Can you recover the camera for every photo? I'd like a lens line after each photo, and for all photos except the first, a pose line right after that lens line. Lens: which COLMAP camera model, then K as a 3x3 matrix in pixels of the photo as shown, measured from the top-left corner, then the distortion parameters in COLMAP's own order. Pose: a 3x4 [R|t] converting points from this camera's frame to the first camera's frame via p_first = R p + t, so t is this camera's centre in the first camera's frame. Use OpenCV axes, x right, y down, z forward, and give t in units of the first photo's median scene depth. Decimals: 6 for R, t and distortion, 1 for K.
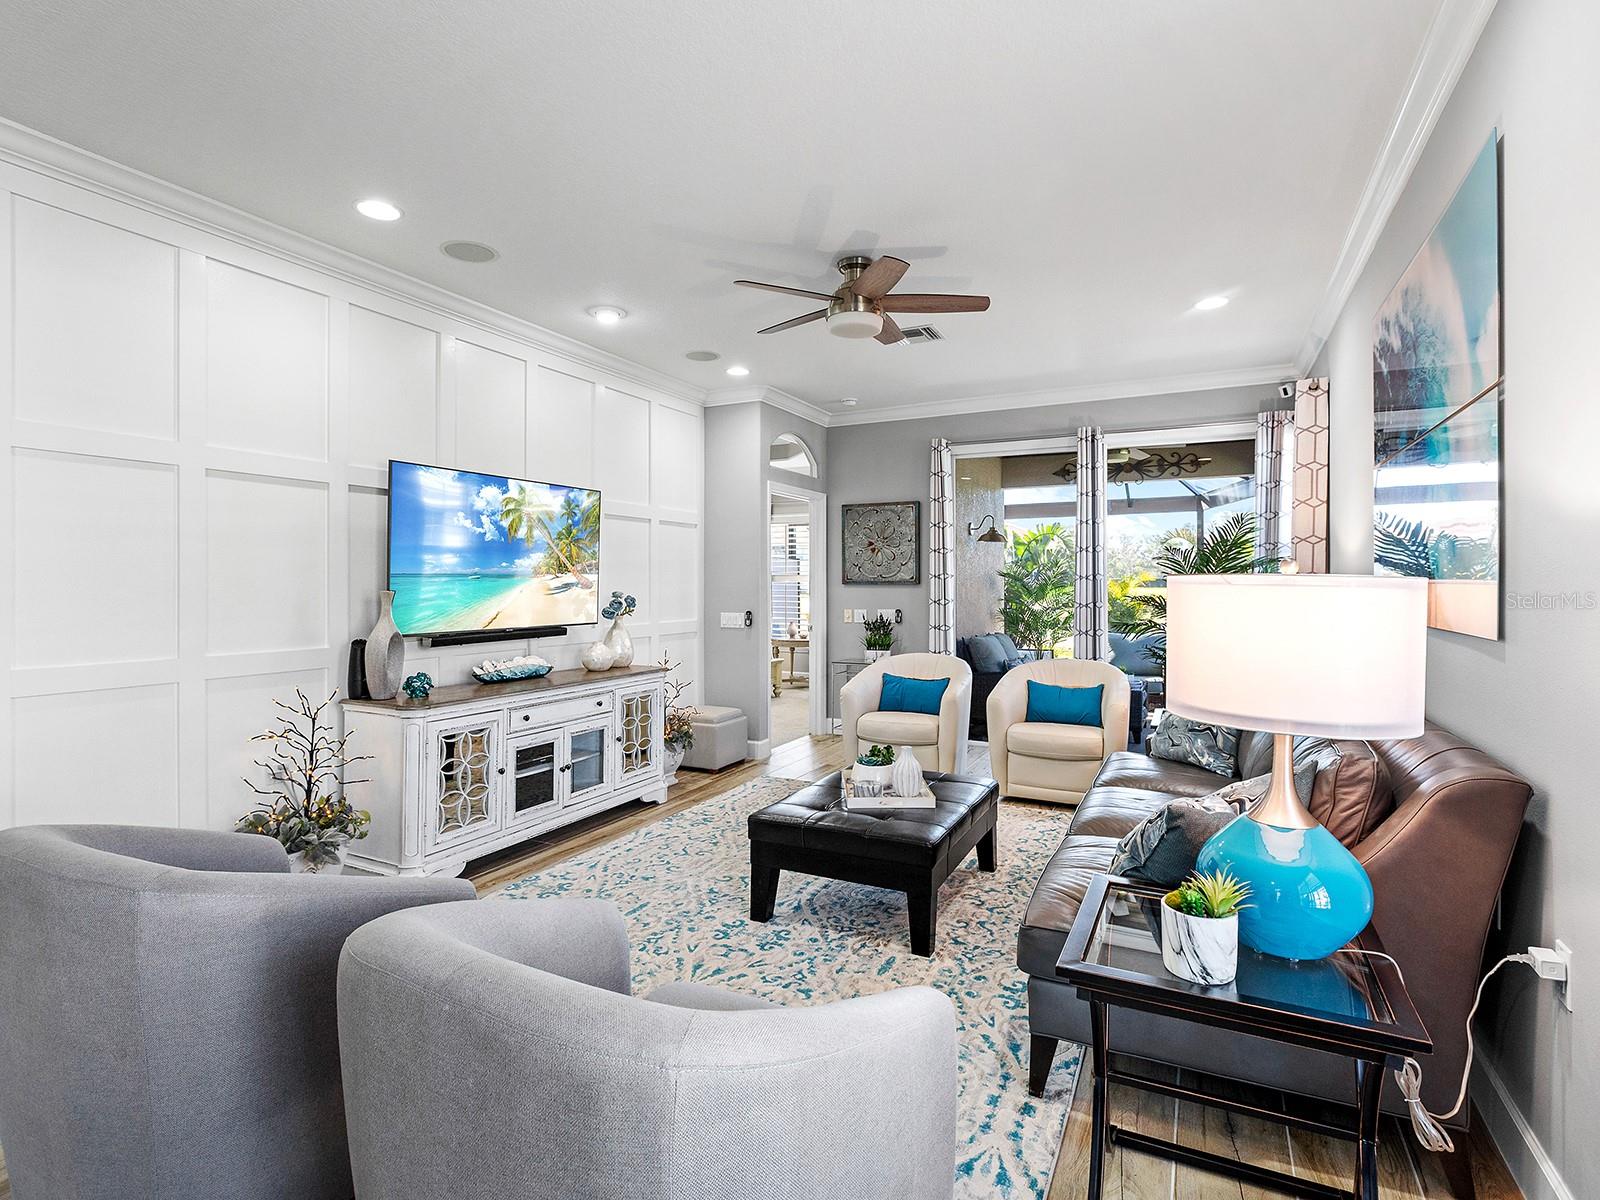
lens RADIAL K [[806.1, 0, 805.9], [0, 806.1, 577.7], [0, 0, 1]] dist [-0.003030, 0.000783]
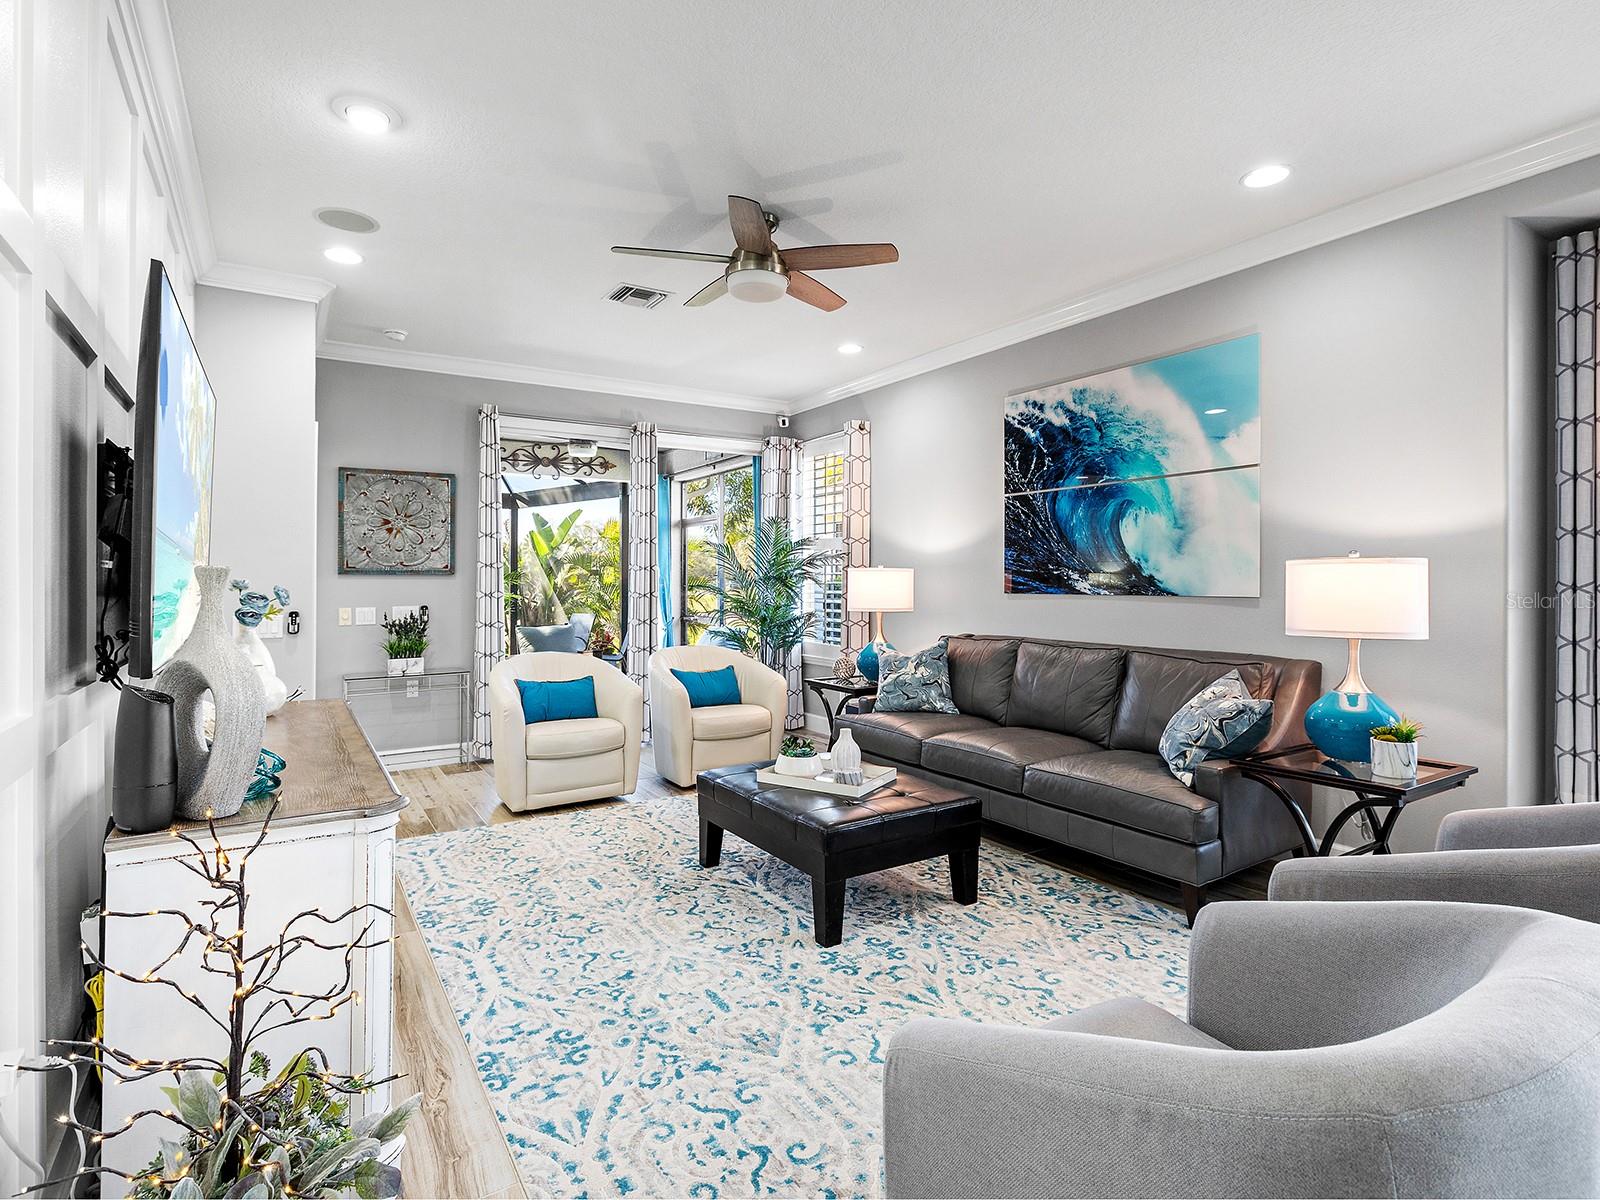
lens RADIAL K [[806.1, 0, 805.9], [0, 806.1, 577.7], [0, 0, 1]] dist [-0.003030, 0.000783]
pose [[0.513120, 0.005996, 0.858296, -0.636002], [-0.003346, 0.999982, -0.004986, 0.023369], [-0.858310, -0.000313, 0.513131, 0.441242]]
